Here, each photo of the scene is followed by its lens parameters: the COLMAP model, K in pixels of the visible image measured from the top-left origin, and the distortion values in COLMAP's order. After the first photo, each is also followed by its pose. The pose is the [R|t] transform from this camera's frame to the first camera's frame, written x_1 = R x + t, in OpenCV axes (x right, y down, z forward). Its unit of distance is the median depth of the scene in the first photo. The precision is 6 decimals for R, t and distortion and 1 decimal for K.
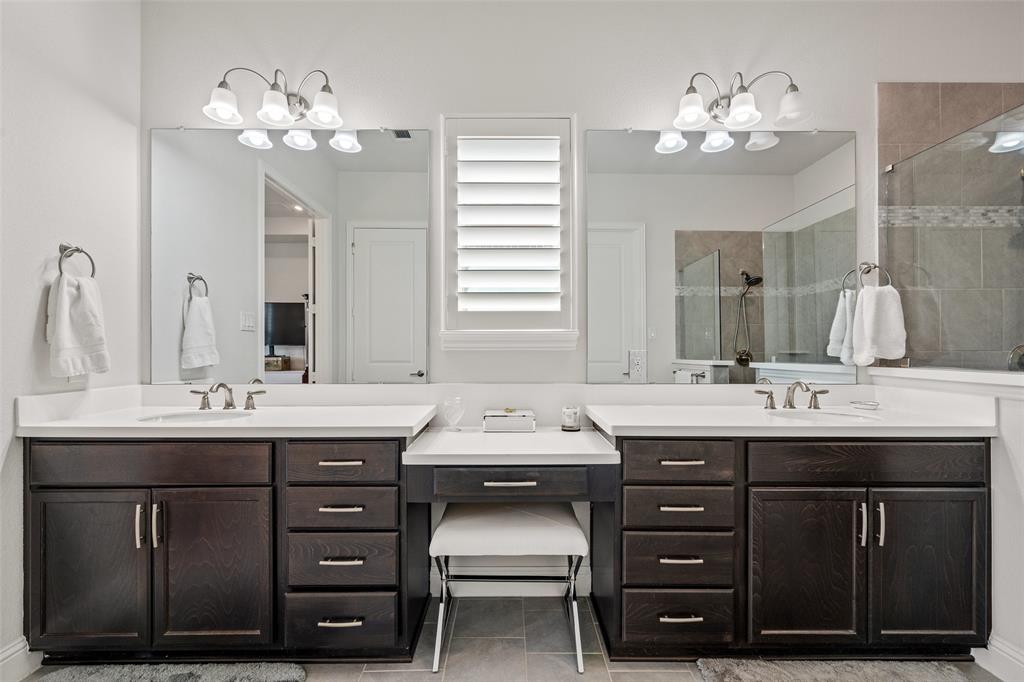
lens RADIAL K [[462.2, 0, 505.2], [0, 462.2, 348.4], [0, 0, 1]] dist [-0.006838, 0.002027]
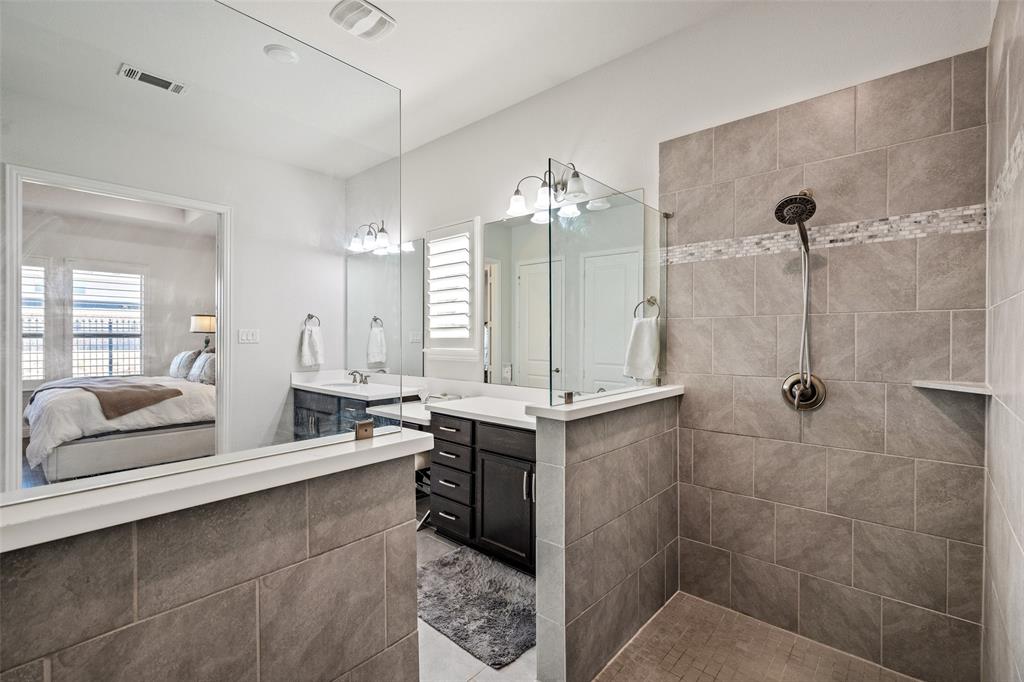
lens RADIAL K [[462.2, 0, 520.1], [0, 462.2, 341.6], [0, 0, 1]] dist [-0.006838, 0.002027]
pose [[0.746665, 0.007631, -0.665157, 1.361274], [-0.006441, 0.999970, 0.004242, -0.075327], [0.665170, 0.001117, 0.746692, -0.118241]]
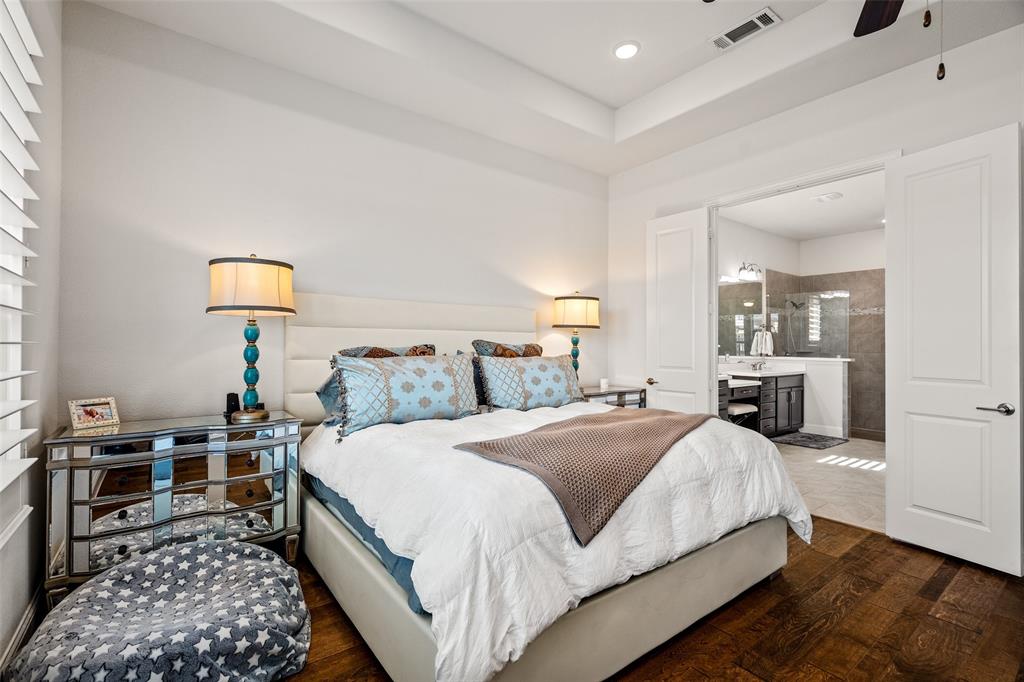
lens RADIAL K [[462.2, 0, 504.2], [0, 462.2, 342.3], [0, 0, 1]] dist [-0.006838, 0.002027]
pose [[0.805900, 0.007268, 0.592008, -2.616212], [-0.004332, 0.999970, -0.006380, -0.033297], [-0.592036, 0.002577, 0.805907, -0.523200]]
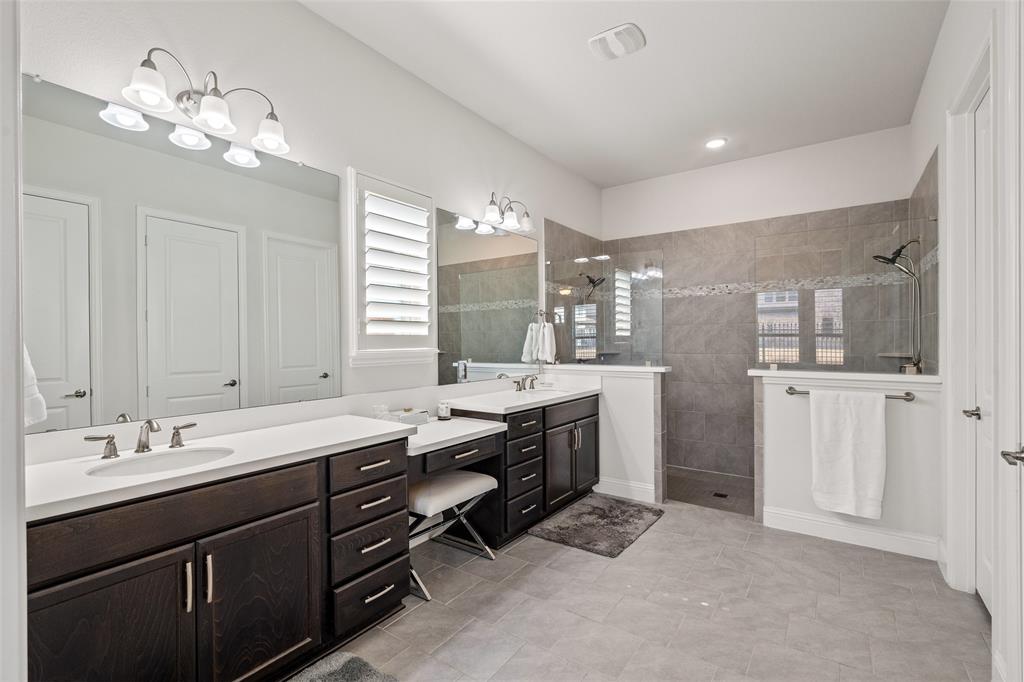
lens RADIAL K [[462.2, 0, 508.1], [0, 462.2, 339.2], [0, 0, 1]] dist [-0.006838, 0.002027]
pose [[0.590590, -0.001640, 0.806970, -0.860878], [0.008307, 0.999957, -0.004047, -0.060897], [-0.806929, 0.009094, 0.590578, -0.017348]]
